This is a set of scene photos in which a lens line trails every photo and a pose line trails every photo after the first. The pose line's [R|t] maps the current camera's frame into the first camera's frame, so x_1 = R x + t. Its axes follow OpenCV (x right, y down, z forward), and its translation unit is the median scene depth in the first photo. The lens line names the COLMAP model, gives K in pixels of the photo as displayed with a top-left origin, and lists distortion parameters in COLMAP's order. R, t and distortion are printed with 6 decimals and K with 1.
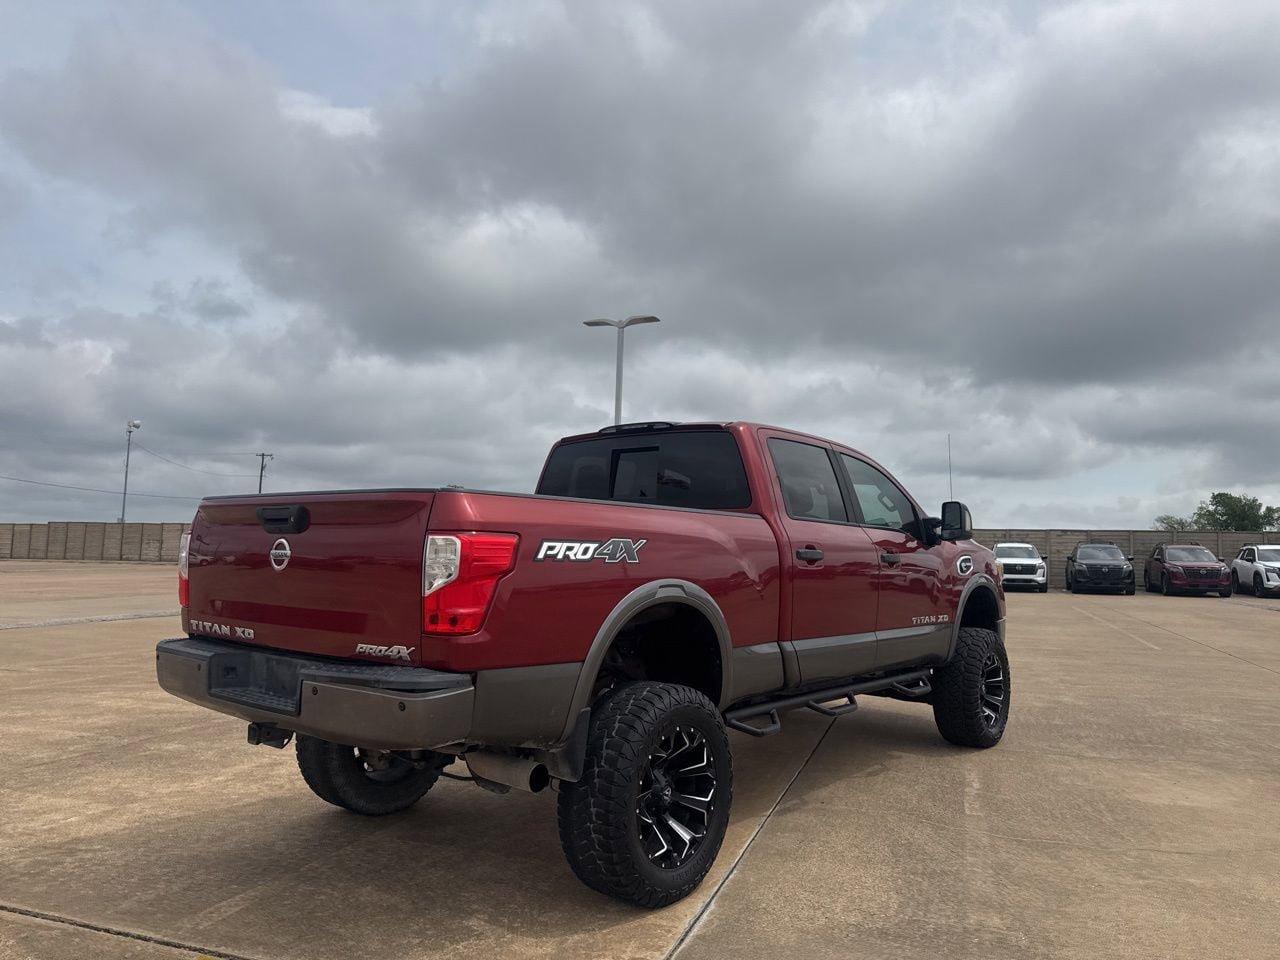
lens RADIAL K [[885.2, 0, 640.7], [0, 885.2, 474.6], [0, 0, 1]] dist [0.027984, -0.023916]
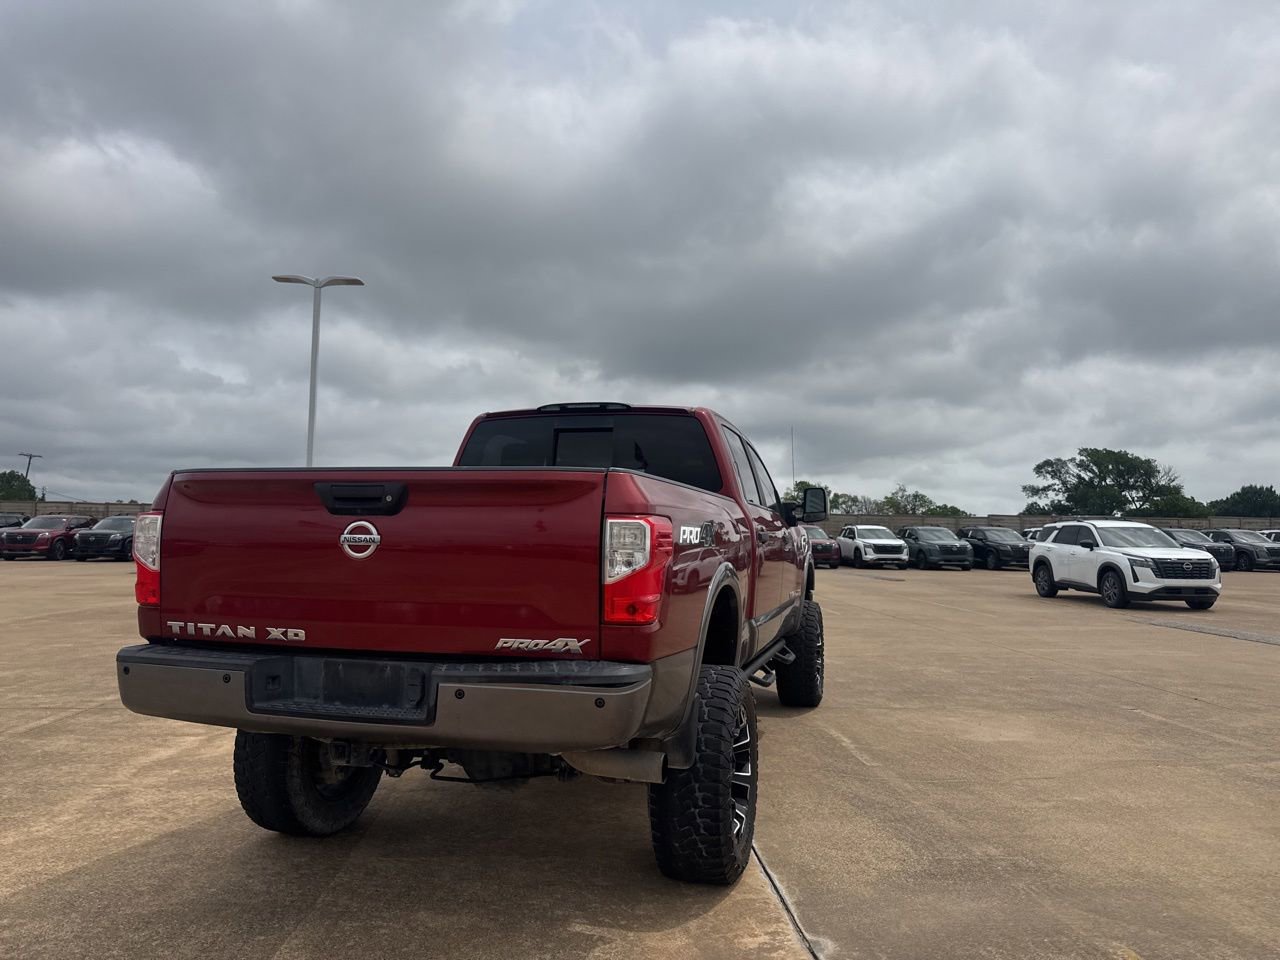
lens RADIAL K [[874.2, 0, 627.4], [0, 874.2, 476.2], [0, 0, 1]] dist [0.072717, -0.091748]
pose [[0.924734, 0.021265, 0.380020, -0.431203], [-0.030232, 0.999387, 0.017644, 0.005375], [-0.379412, -0.027805, 0.924810, 0.107433]]
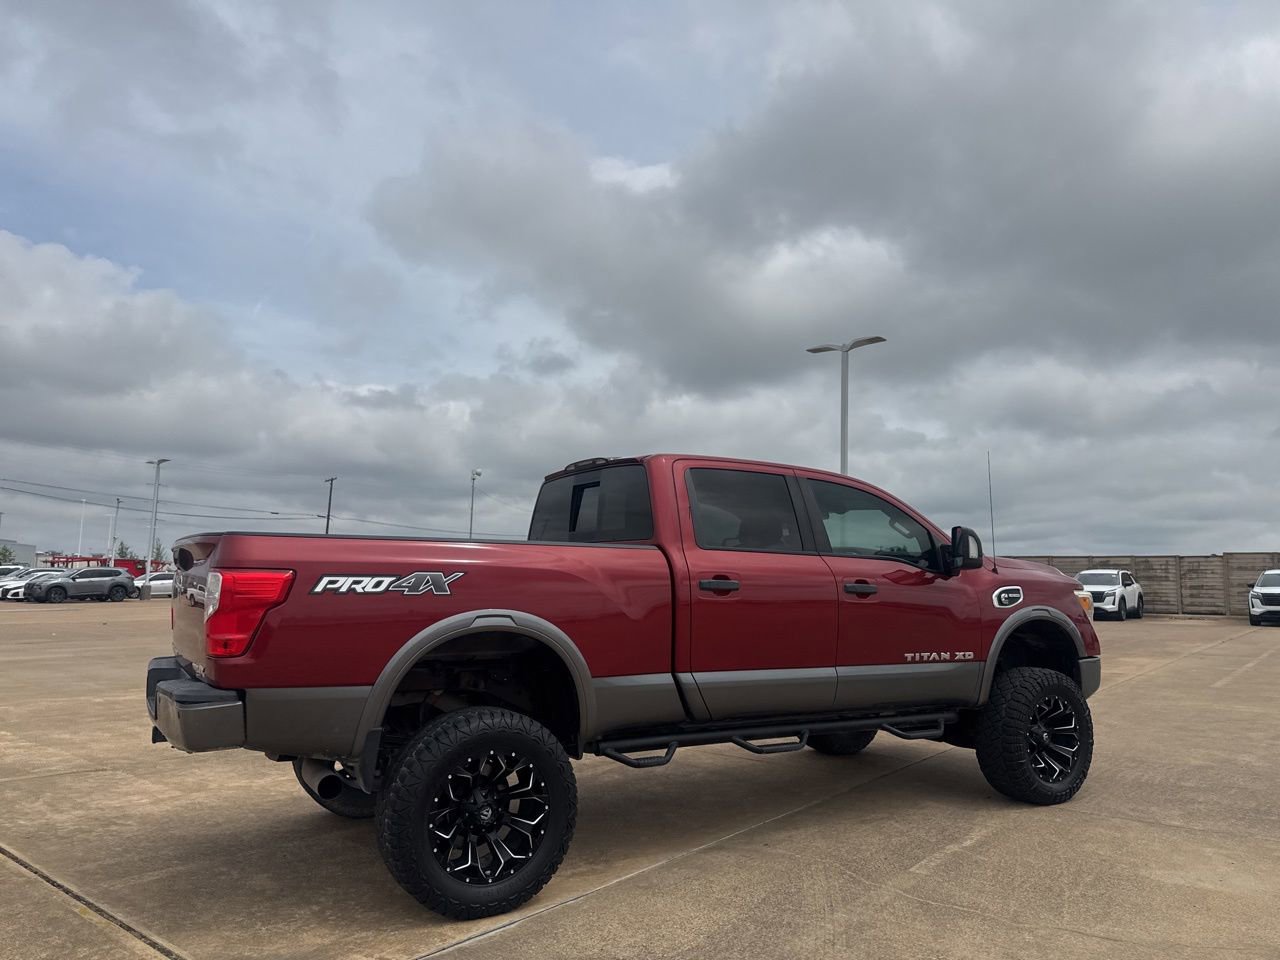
lens RADIAL K [[889.0, 0, 637.2], [0, 889.0, 487.1], [0, 0, 1]] dist [0.035425, -0.036544]
pose [[0.939896, -0.043057, -0.338735, 0.532260], [0.036146, 0.998990, -0.026687, 0.005542], [0.339542, 0.012839, 0.940503, 0.052446]]
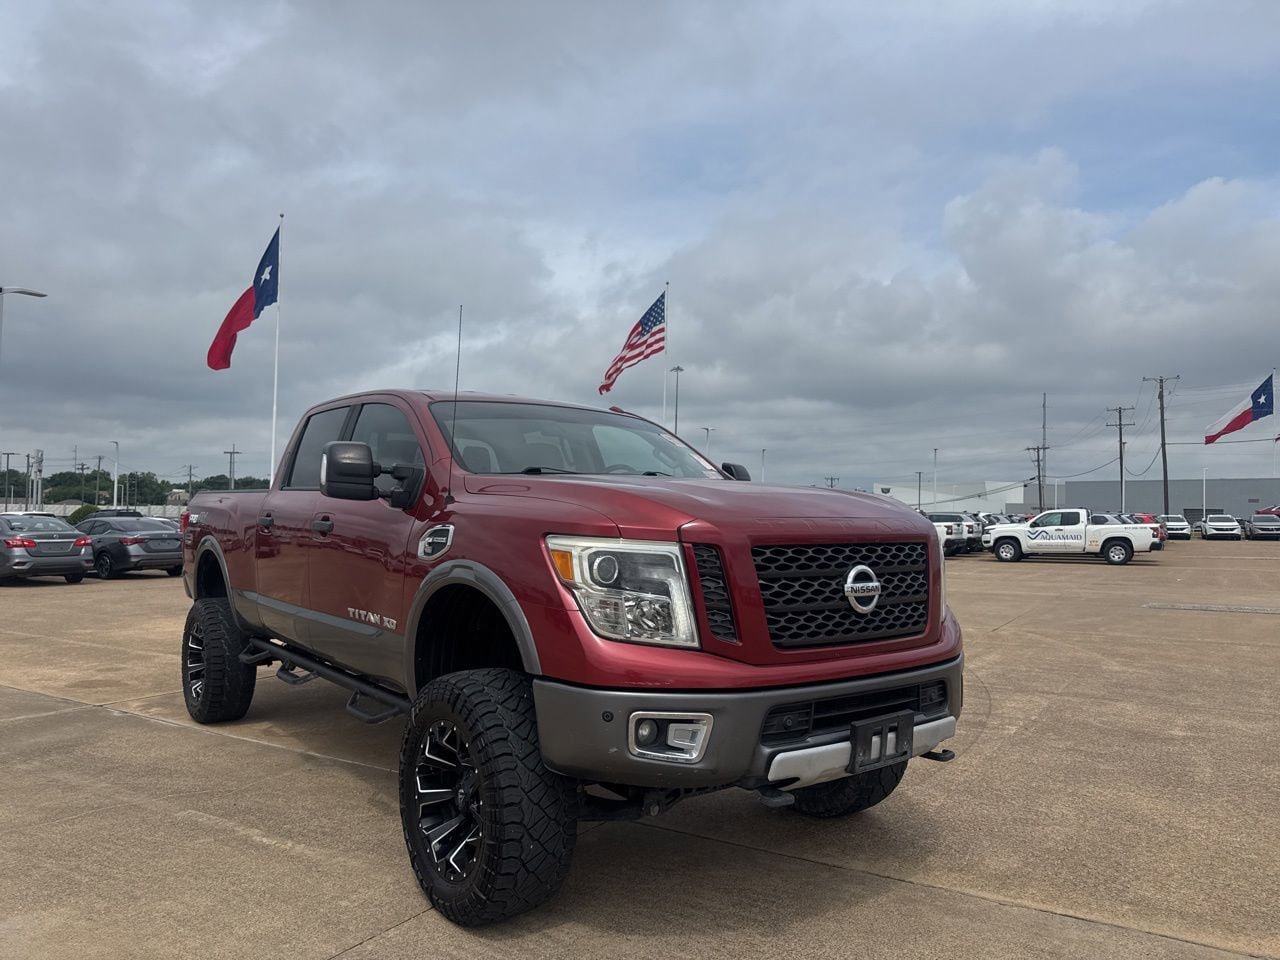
lens RADIAL K [[895.9, 0, 647.2], [0, 895.9, 527.1], [0, 0, 1]] dist [0.072138, -0.087801]
pose [[-0.216015, -0.005847, -0.976373, 1.423206], [0.073696, 0.997032, -0.022275, 0.191636], [0.973605, -0.076766, -0.214943, 2.056967]]
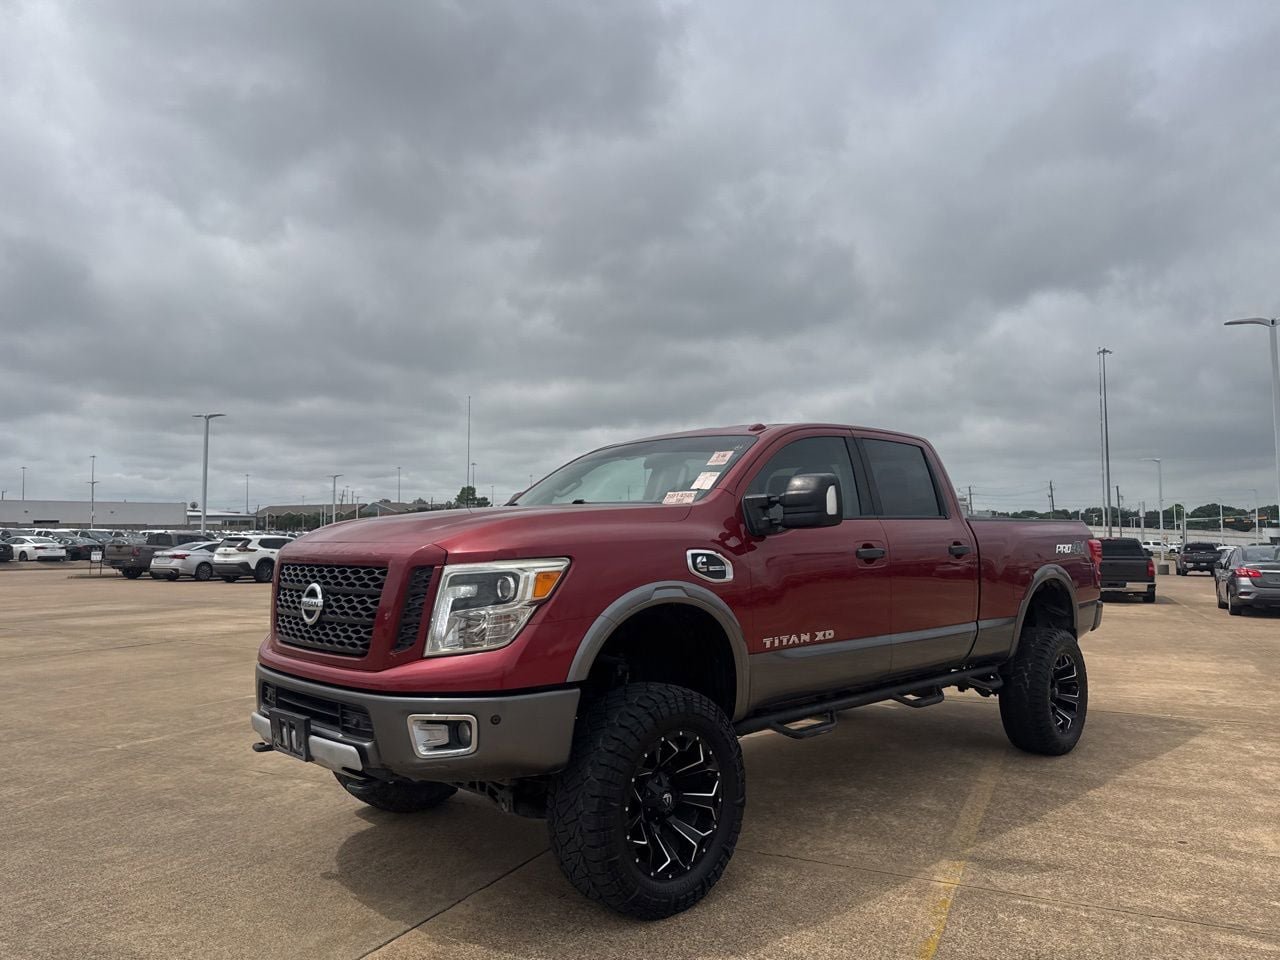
lens RADIAL K [[913.3, 0, 643.3], [0, 913.3, 480.7], [0, 0, 1]] dist [0.045250, -0.052029]
pose [[-0.994207, -0.010344, 0.106982, 0.177428], [-0.026232, 0.988611, -0.148191, 0.248356], [-0.104231, -0.150139, -0.983155, 2.982798]]
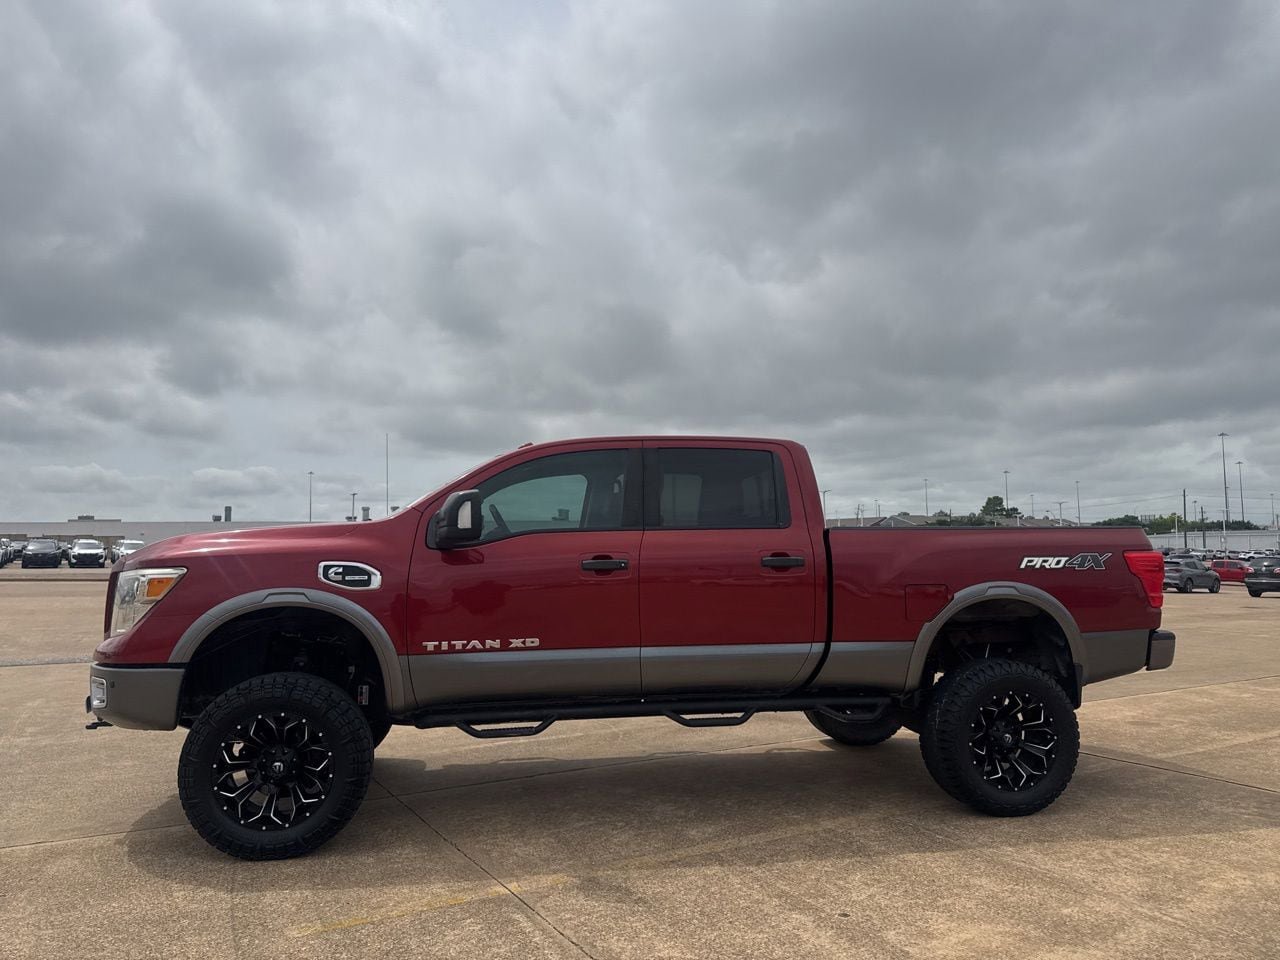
lens RADIAL K [[907.2, 0, 638.2], [0, 907.2, 474.3], [0, 0, 1]] dist [0.069320, -0.089867]
pose [[-0.768232, 0.039694, 0.638940, -0.828154], [-0.066533, 0.987720, -0.141358, 0.202858], [-0.636705, -0.151106, -0.756157, 2.645871]]
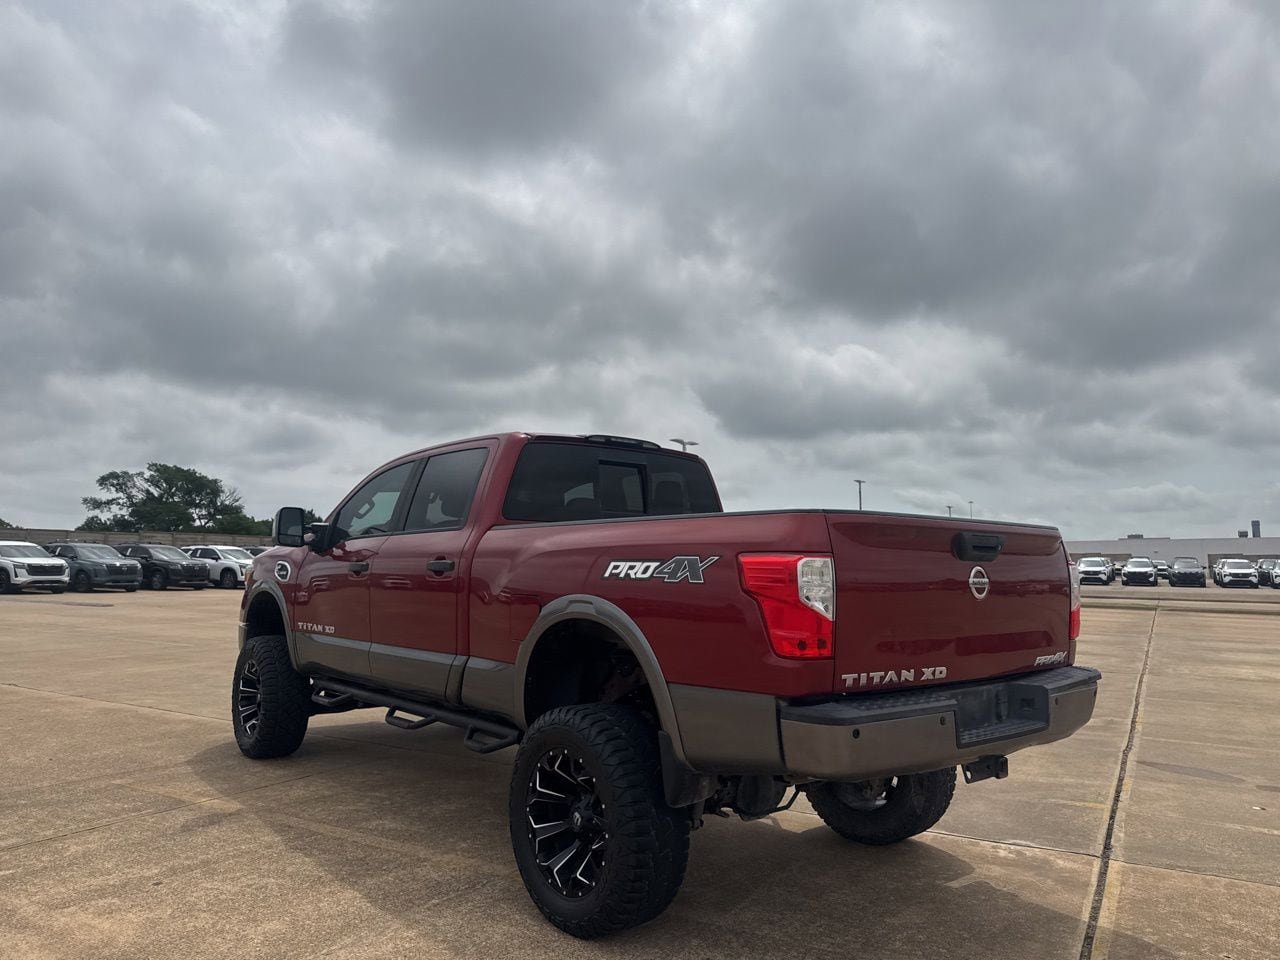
lens RADIAL K [[891.4, 0, 608.5], [0, 891.4, 468.8], [0, 0, 1]] dist [0.061458, -0.071655]
pose [[0.209060, 0.090584, 0.973698, -1.292319], [-0.094320, 0.992926, -0.072121, 0.066263], [-0.973343, -0.076762, 0.216125, 1.049052]]
